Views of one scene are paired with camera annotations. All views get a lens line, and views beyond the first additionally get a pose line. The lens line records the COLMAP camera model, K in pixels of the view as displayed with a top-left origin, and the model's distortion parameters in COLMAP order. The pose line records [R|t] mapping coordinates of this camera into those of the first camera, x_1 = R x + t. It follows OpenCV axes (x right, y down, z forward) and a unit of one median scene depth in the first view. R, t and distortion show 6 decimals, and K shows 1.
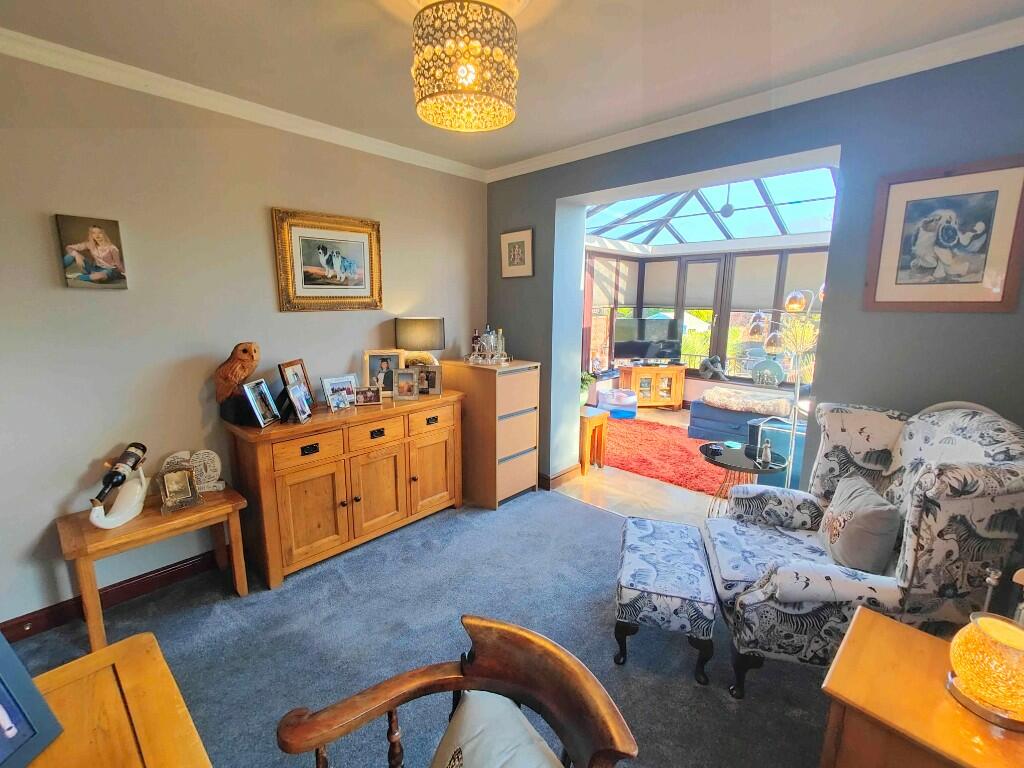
lens RADIAL K [[449.2, 0, 506.2], [0, 449.2, 378.5], [0, 0, 1]] dist [0.008942, -0.000868]
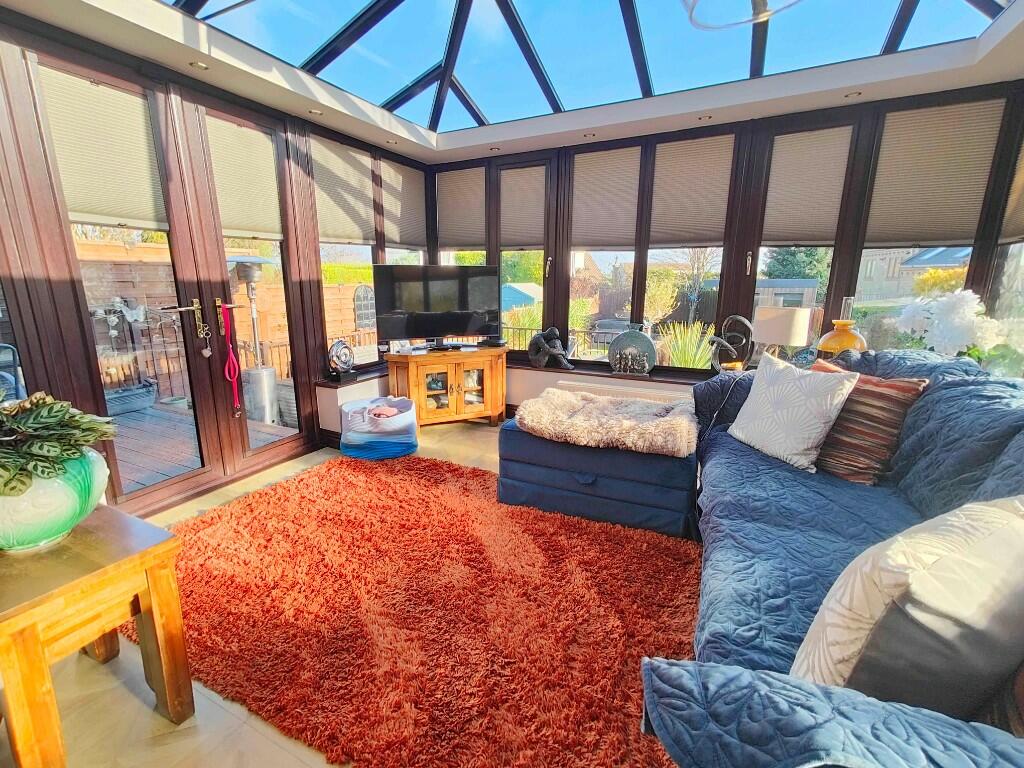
lens RADIAL K [[449.2, 0, 509.1], [0, 449.2, 383.6], [0, 0, 1]] dist [0.008942, -0.000868]
pose [[0.952762, -0.073699, 0.294642, 0.227571], [0.058584, 0.996489, 0.059813, -0.015635], [-0.298015, -0.039727, 0.953734, 0.440527]]
